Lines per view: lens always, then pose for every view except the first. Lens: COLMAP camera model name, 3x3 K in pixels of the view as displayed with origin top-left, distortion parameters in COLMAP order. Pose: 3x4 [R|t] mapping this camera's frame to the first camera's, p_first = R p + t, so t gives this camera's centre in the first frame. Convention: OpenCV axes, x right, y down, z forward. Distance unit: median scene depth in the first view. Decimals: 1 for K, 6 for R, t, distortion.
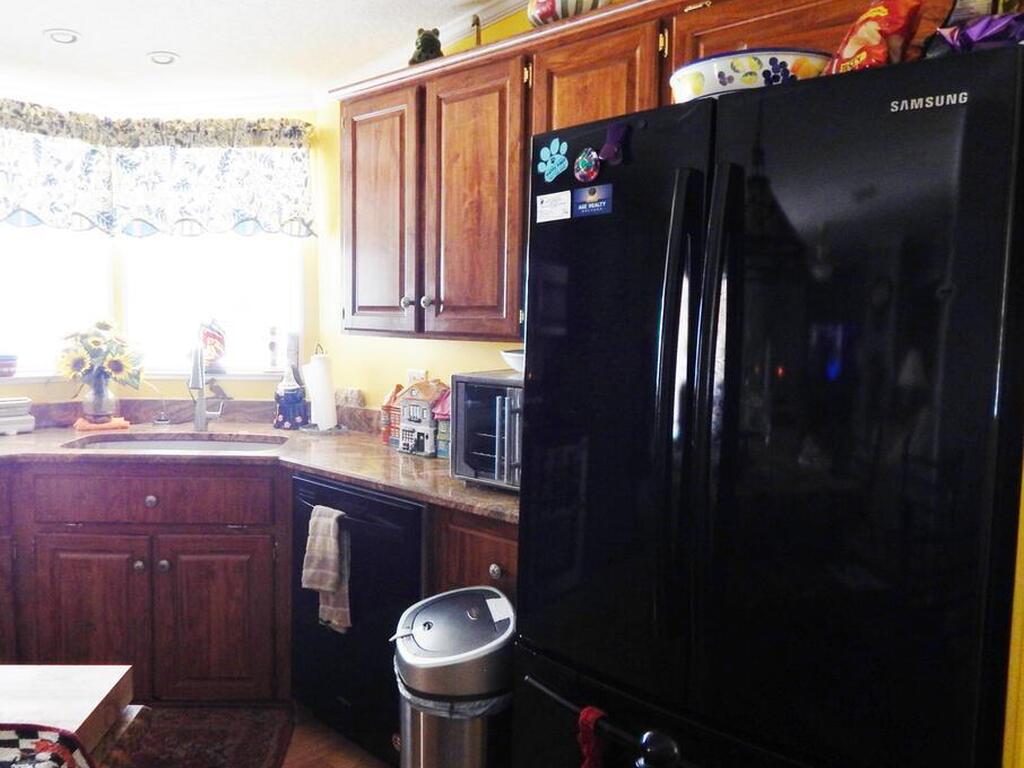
lens RADIAL K [[792.5, 0, 453.3], [0, 792.5, 387.4], [0, 0, 1]] dist [0.000258, -0.009171]
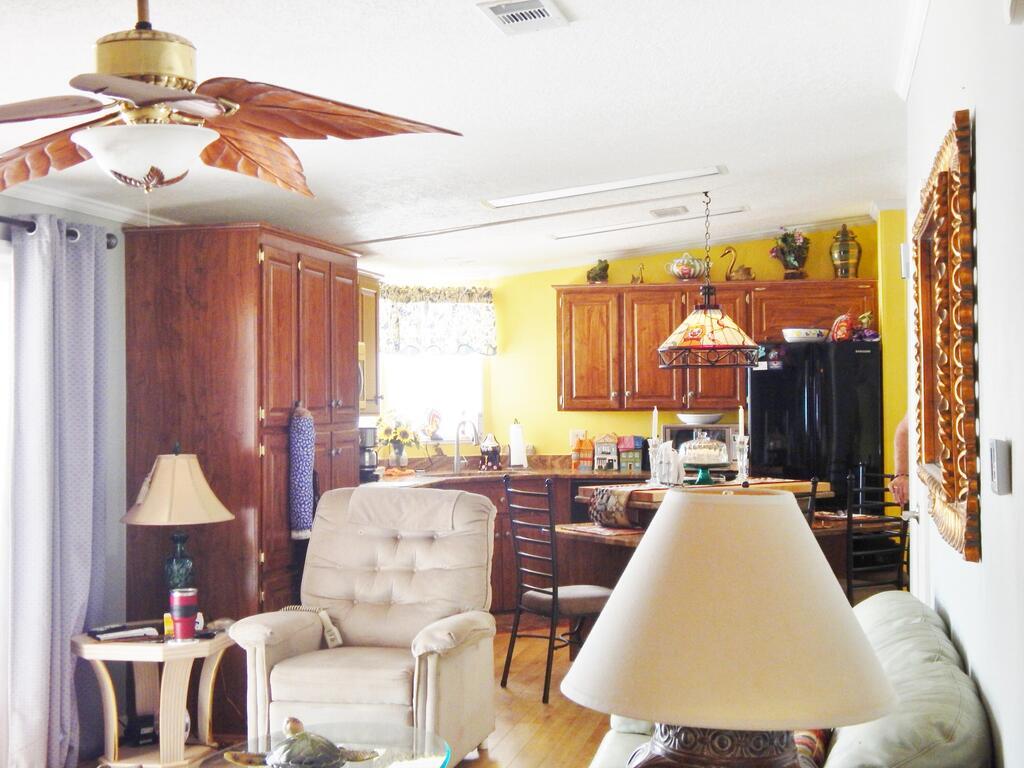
lens RADIAL K [[1428.0, 0, 512.0], [0, 1428.0, 384.0], [0, 0, 1]] dist [0.000279, -0.000481]
pose [[0.847954, -0.014883, 0.529861, -1.848836], [0.068286, 0.994343, -0.081351, 0.124363], [-0.525653, 0.105164, 0.844174, -1.646849]]
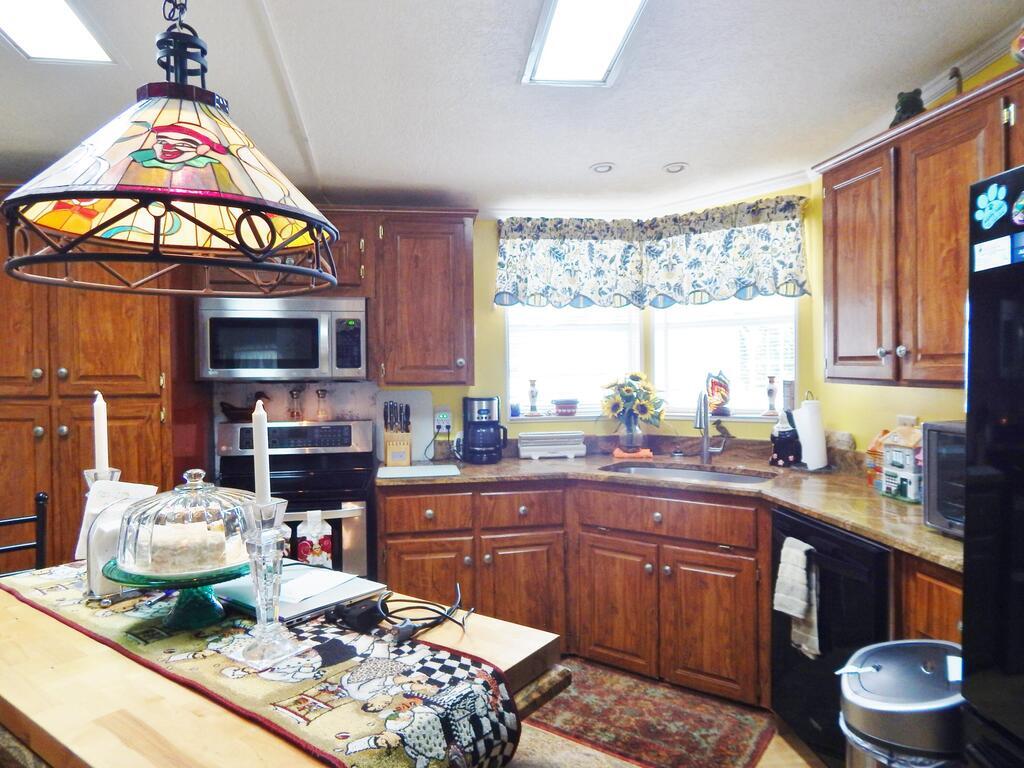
lens RADIAL K [[673.7, 0, 518.6], [0, 673.7, 384.9], [0, 0, 1]] dist [-0.001982, -0.002204]
pose [[0.798487, -0.009588, -0.601935, 0.074195], [-0.025800, 0.998410, -0.050127, -0.005772], [0.601459, 0.055556, 0.796970, 0.003217]]
